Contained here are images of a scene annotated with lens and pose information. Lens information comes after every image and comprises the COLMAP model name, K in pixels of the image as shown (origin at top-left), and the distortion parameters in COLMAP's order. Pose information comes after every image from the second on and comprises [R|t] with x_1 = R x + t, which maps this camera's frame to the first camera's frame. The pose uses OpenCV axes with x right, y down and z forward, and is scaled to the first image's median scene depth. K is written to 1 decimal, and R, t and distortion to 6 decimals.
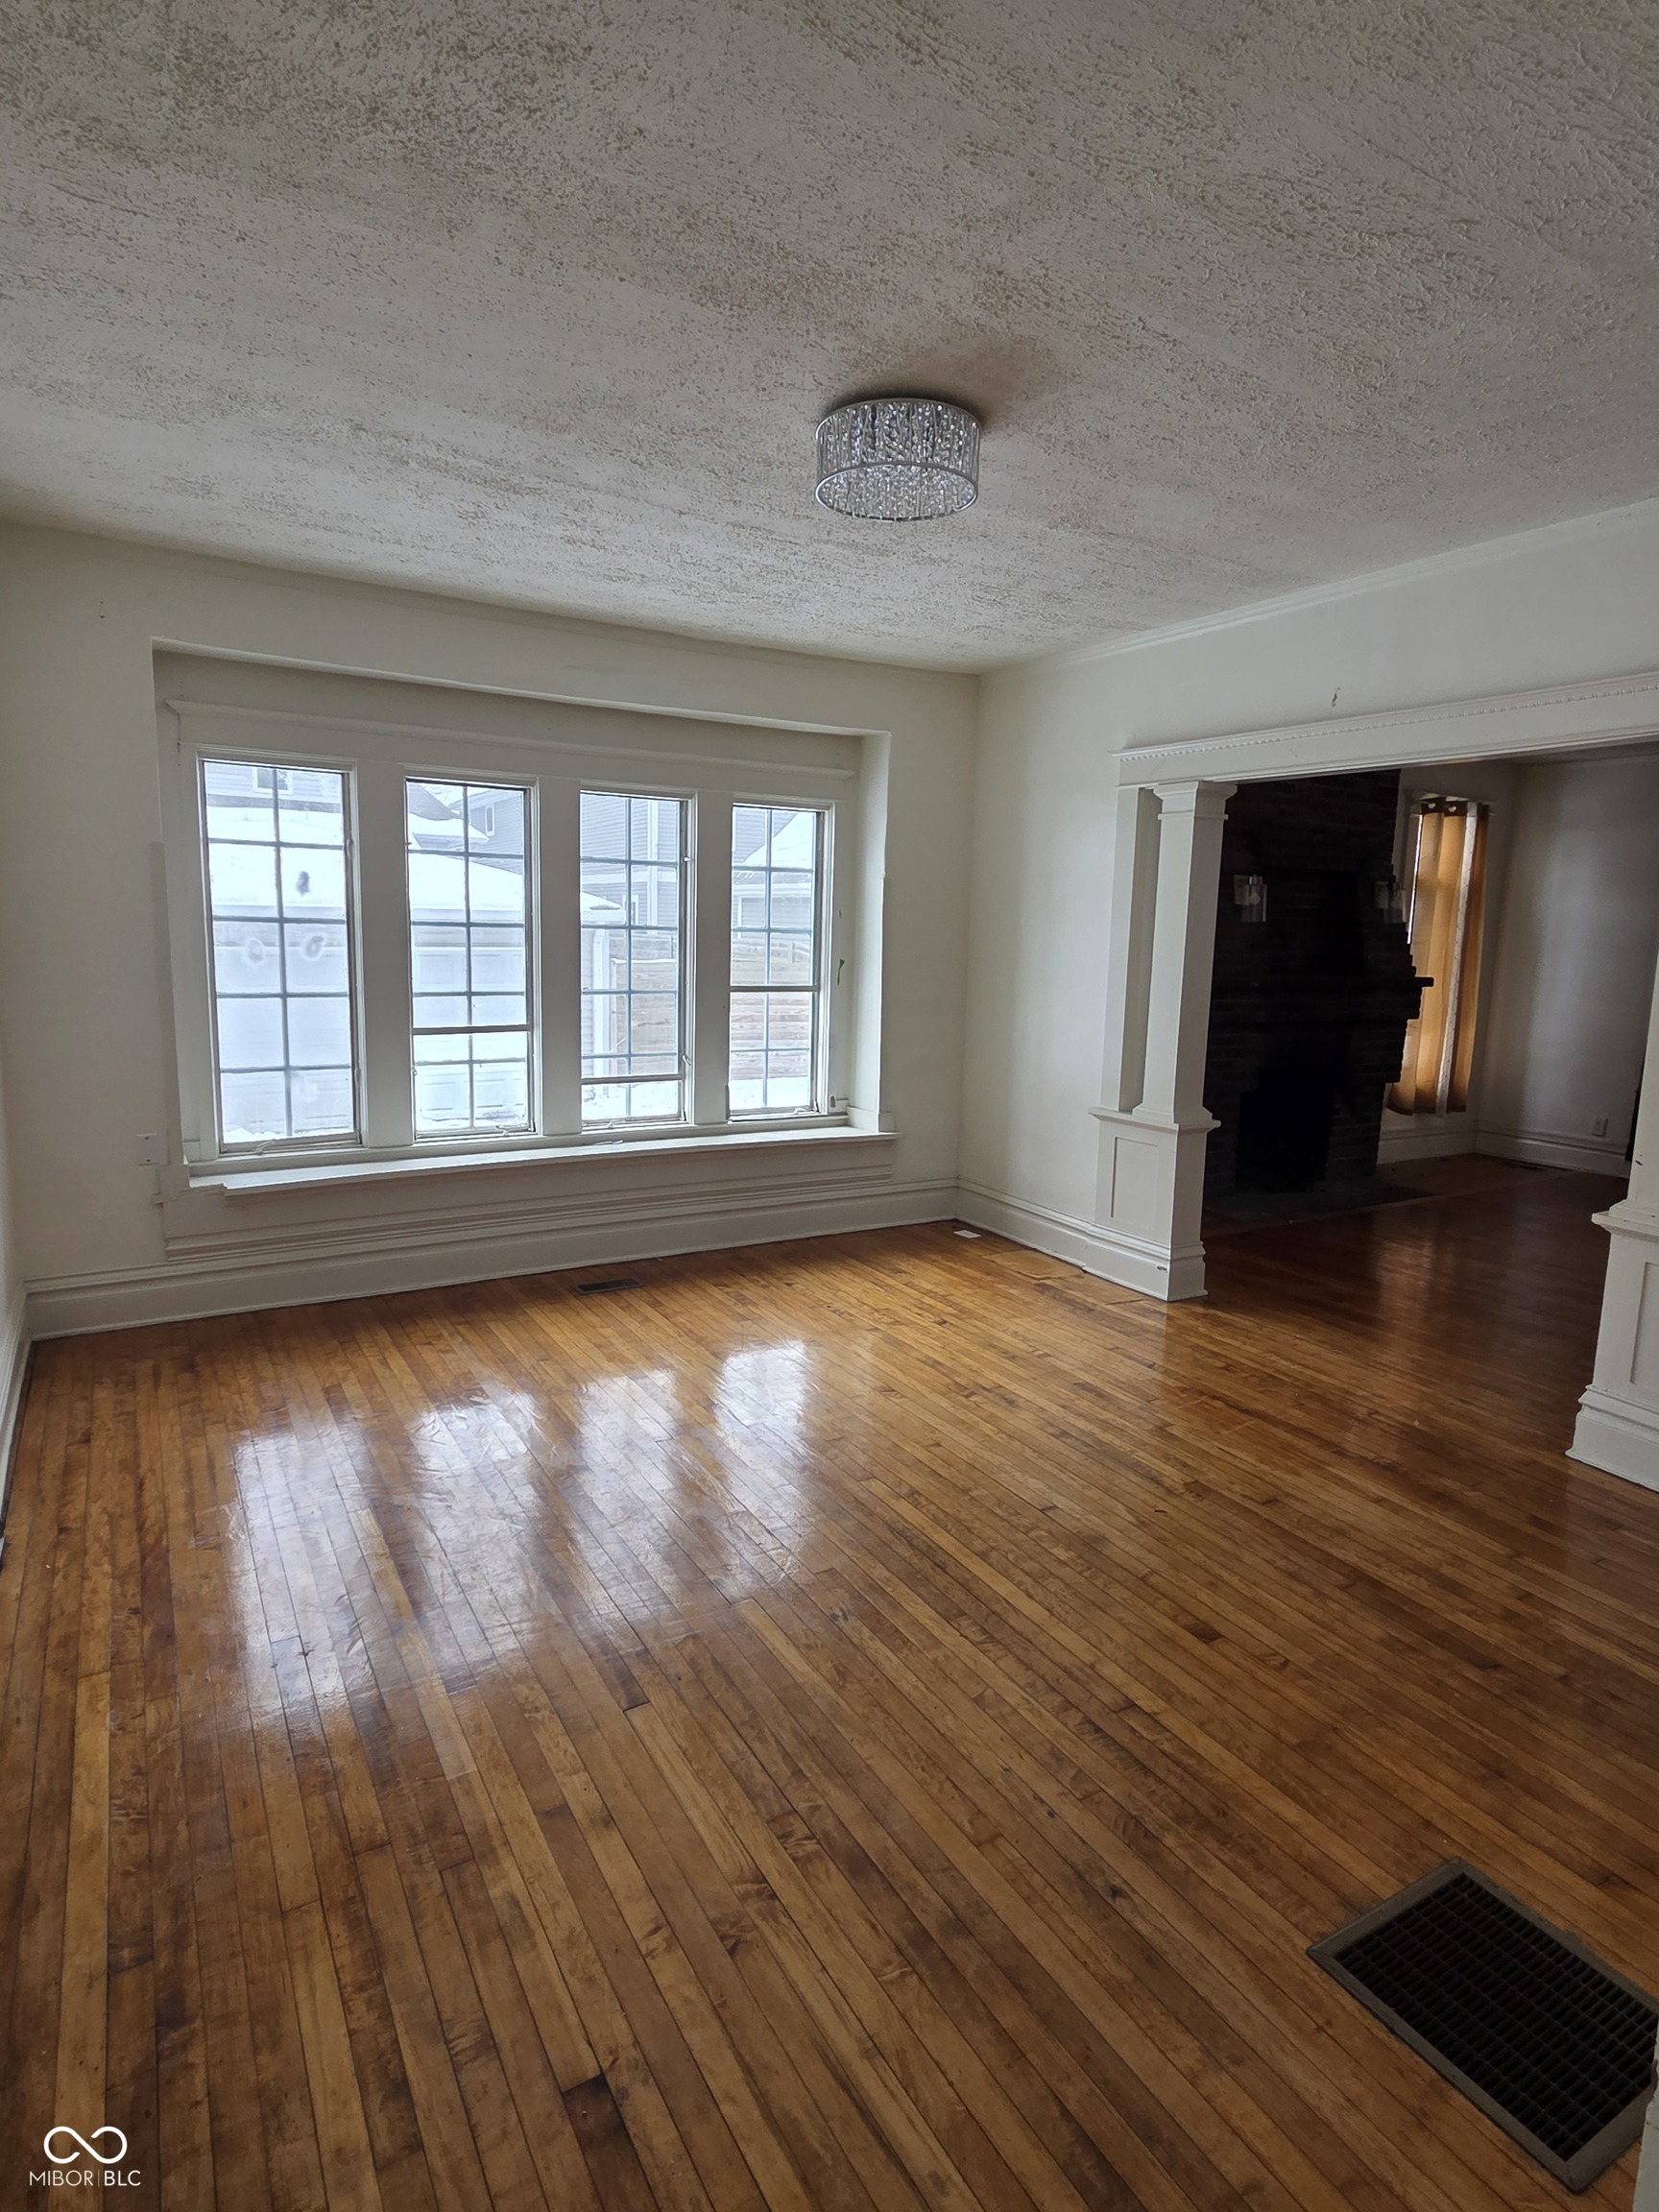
lens RADIAL K [[1182.6, 0, 828.6], [0, 1182.6, 1095.1], [0, 0, 1]] dist [0.010601, -0.000499]
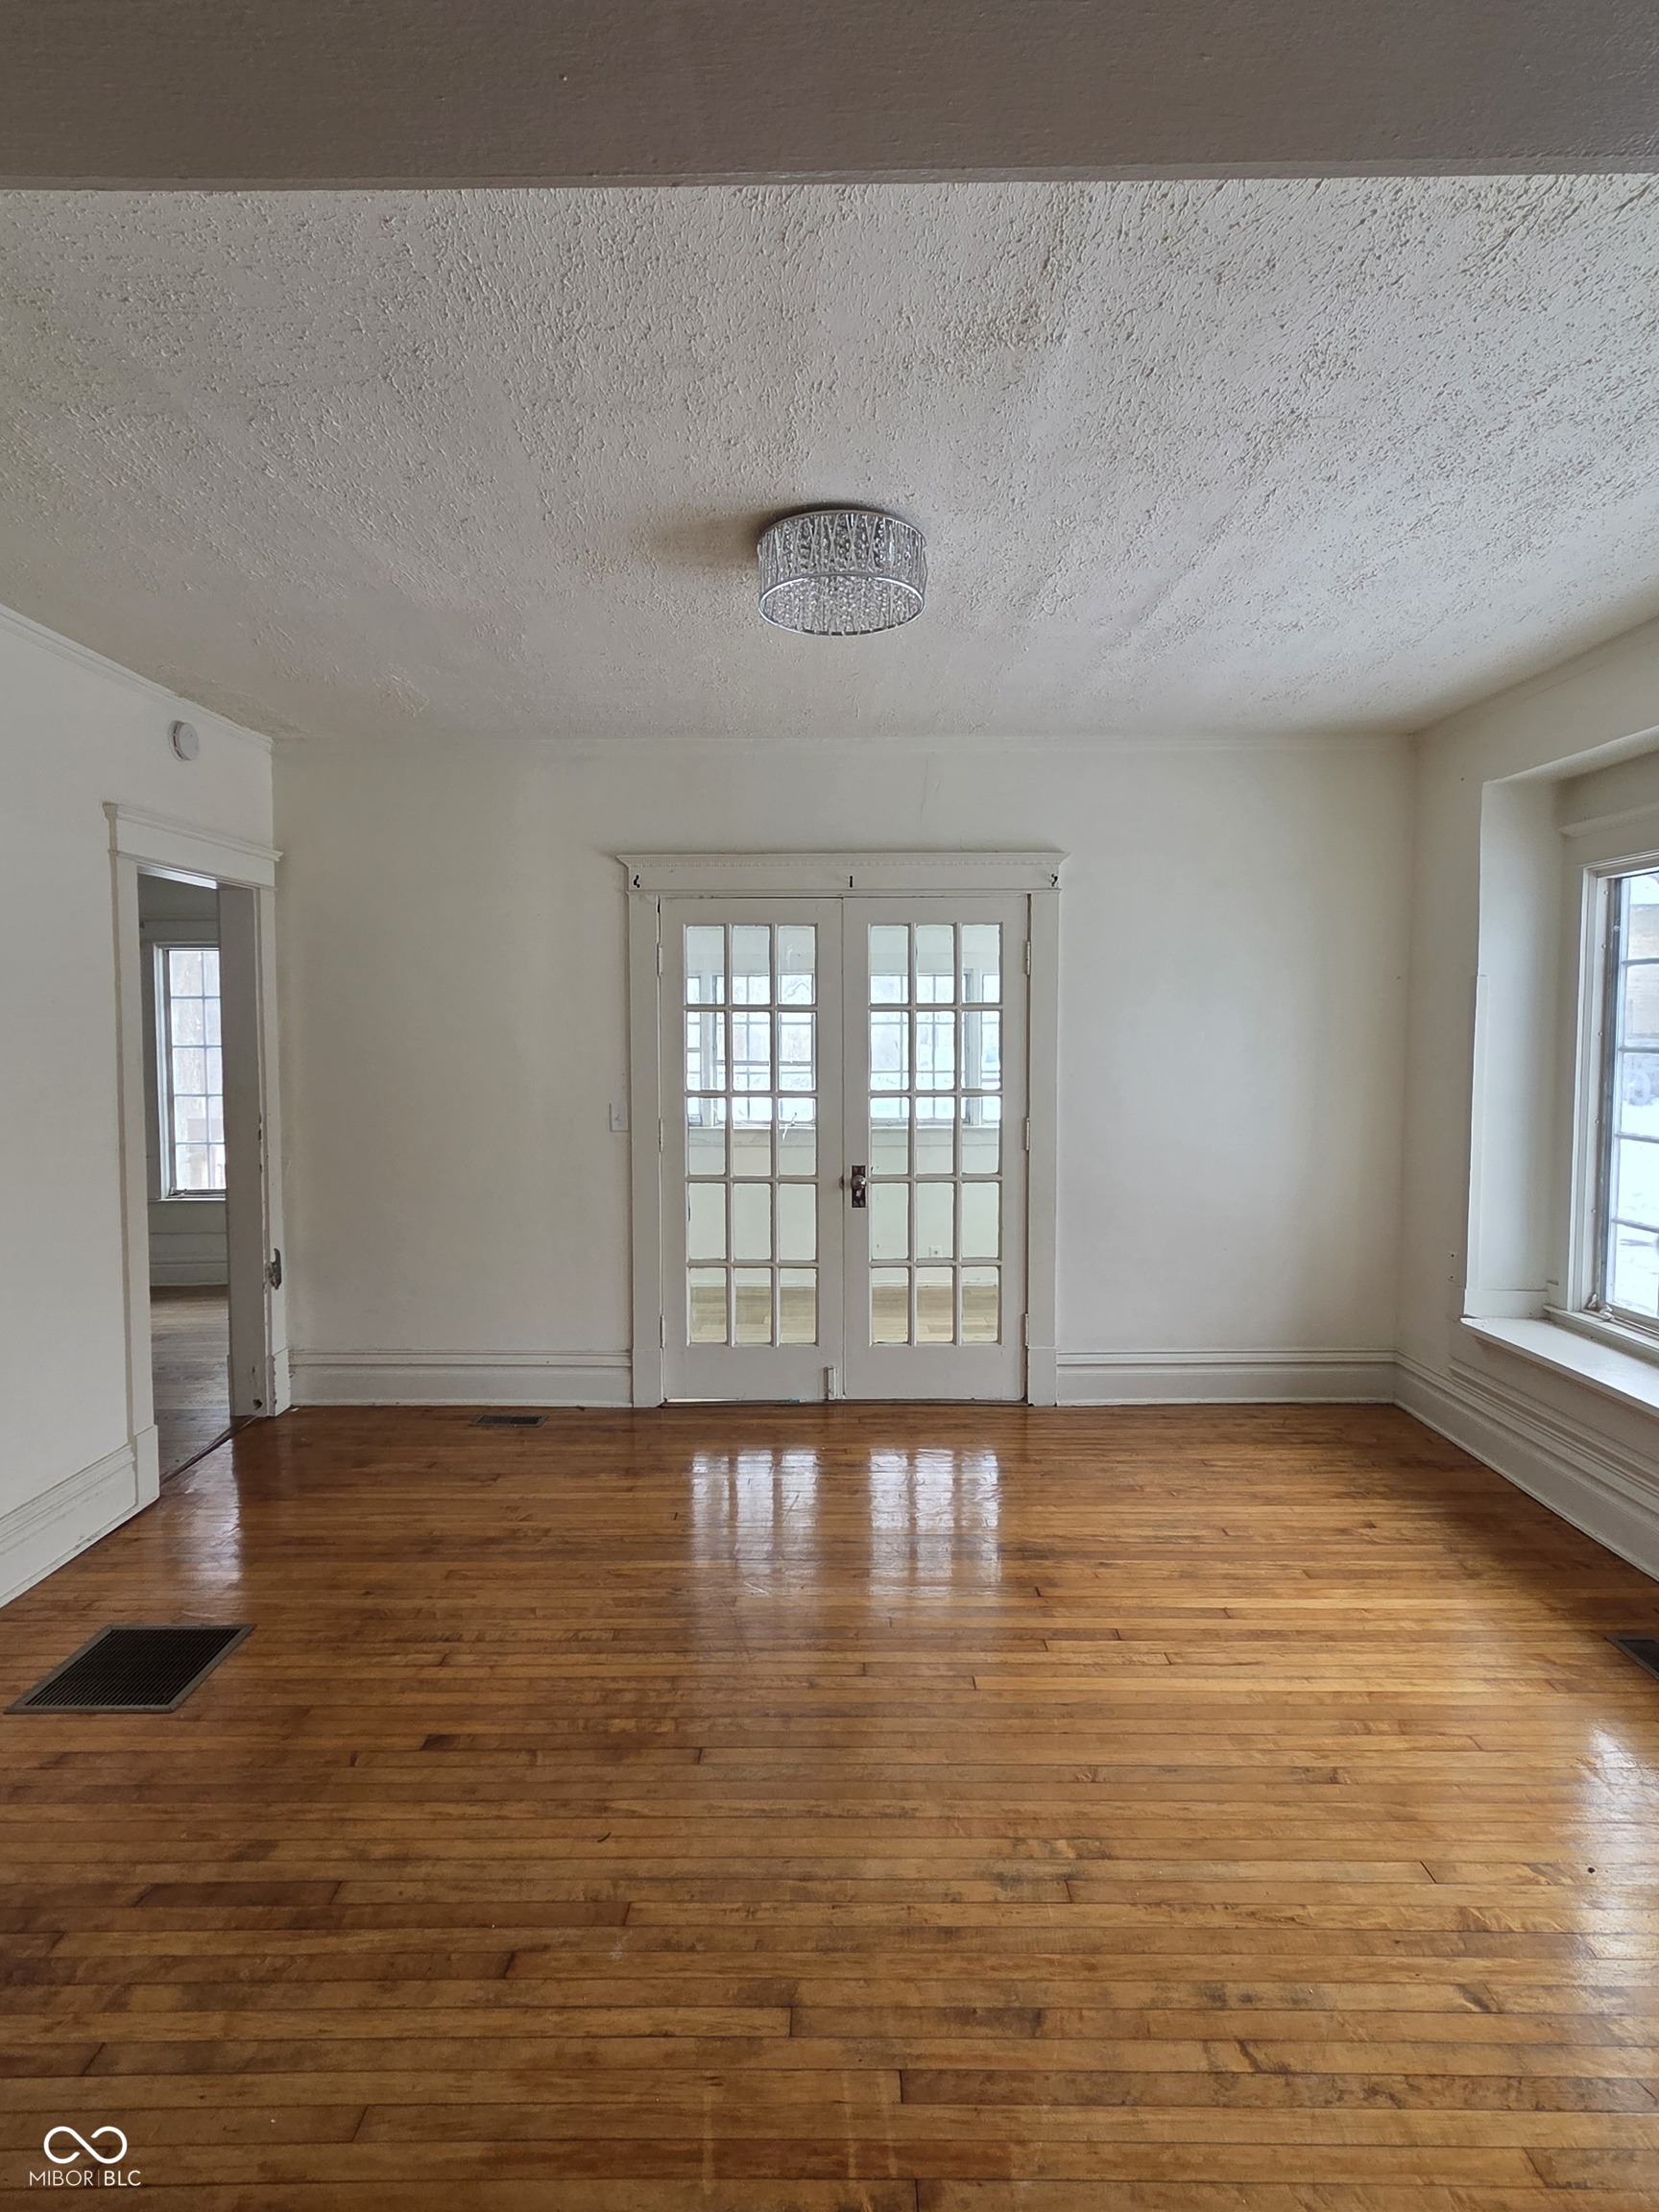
lens RADIAL K [[1182.6, 0, 824.9], [0, 1182.6, 1098.5], [0, 0, 1]] dist [0.010601, -0.000499]
pose [[-0.520425, 0.027184, -0.853474, 0.531146], [-0.134709, 0.984364, 0.113494, -0.126876], [0.843215, 0.174036, -0.508626, 0.911139]]
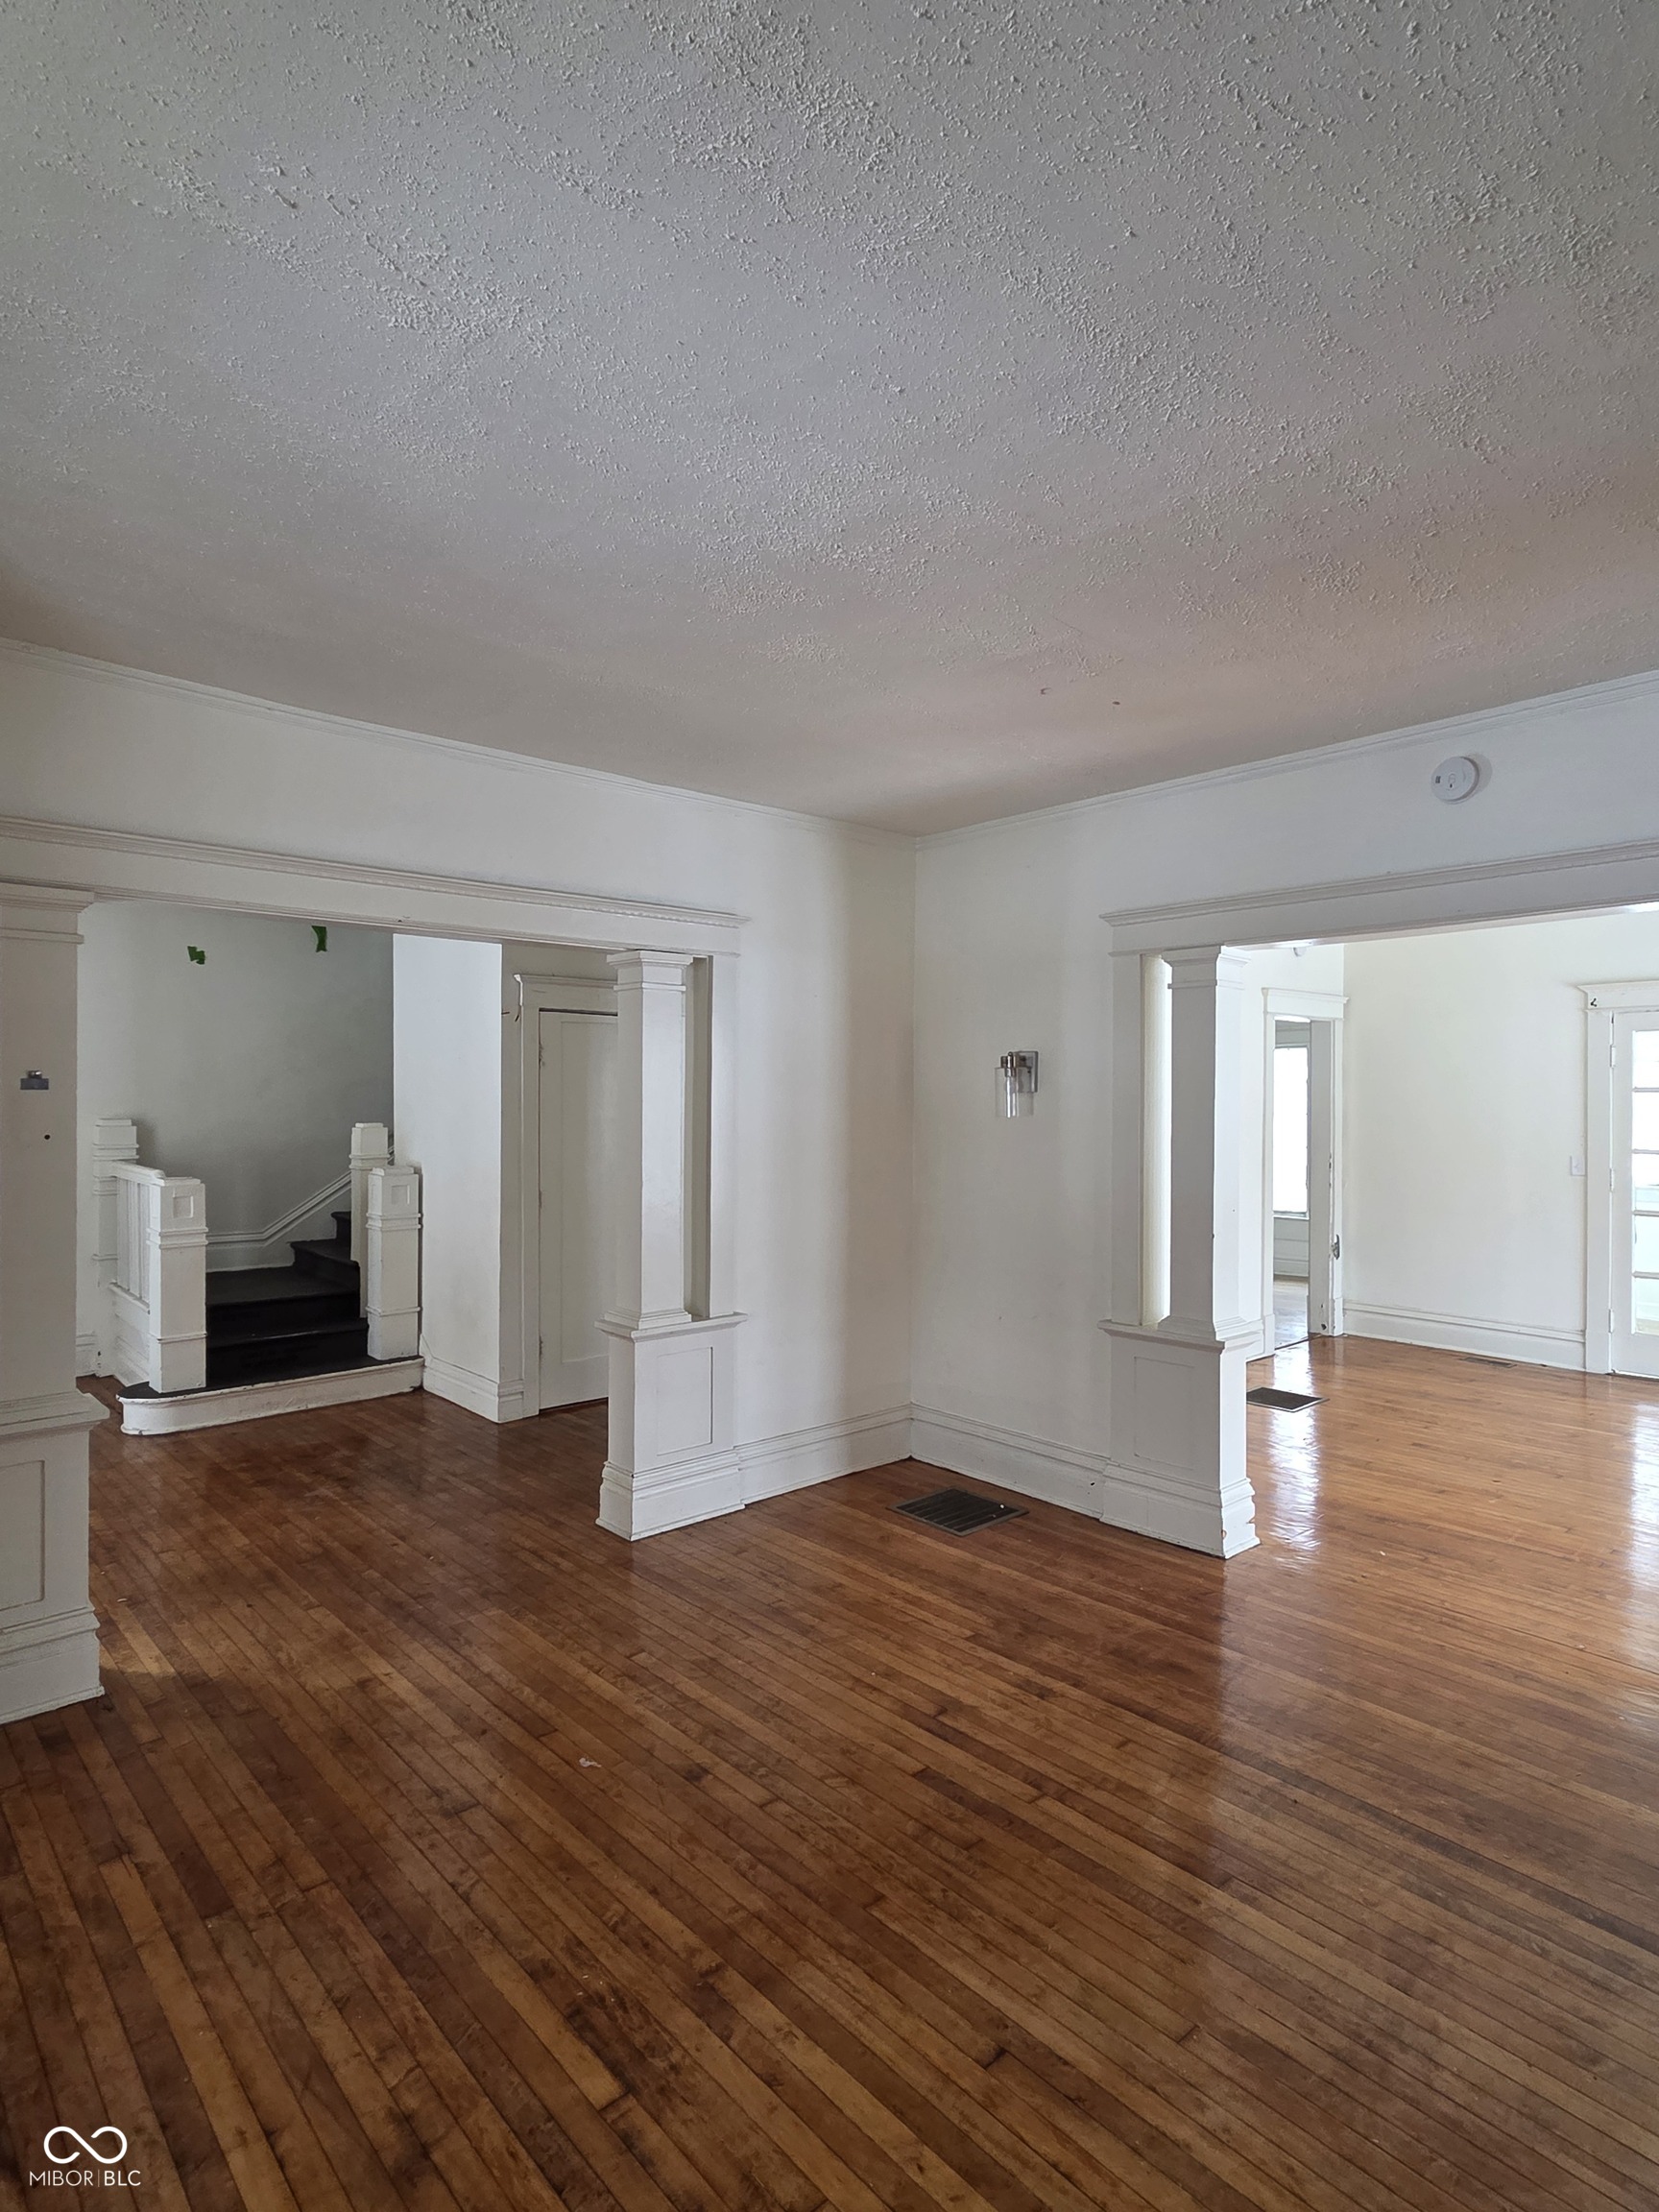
lens RADIAL K [[1182.6, 0, 824.1], [0, 1182.6, 1098.5], [0, 0, 1]] dist [0.010601, -0.000499]
pose [[-0.980507, -0.027827, -0.194504, 0.950652], [-0.055387, 0.988920, 0.137727, -0.202942], [0.188516, 0.145815, -0.971185, 1.476970]]
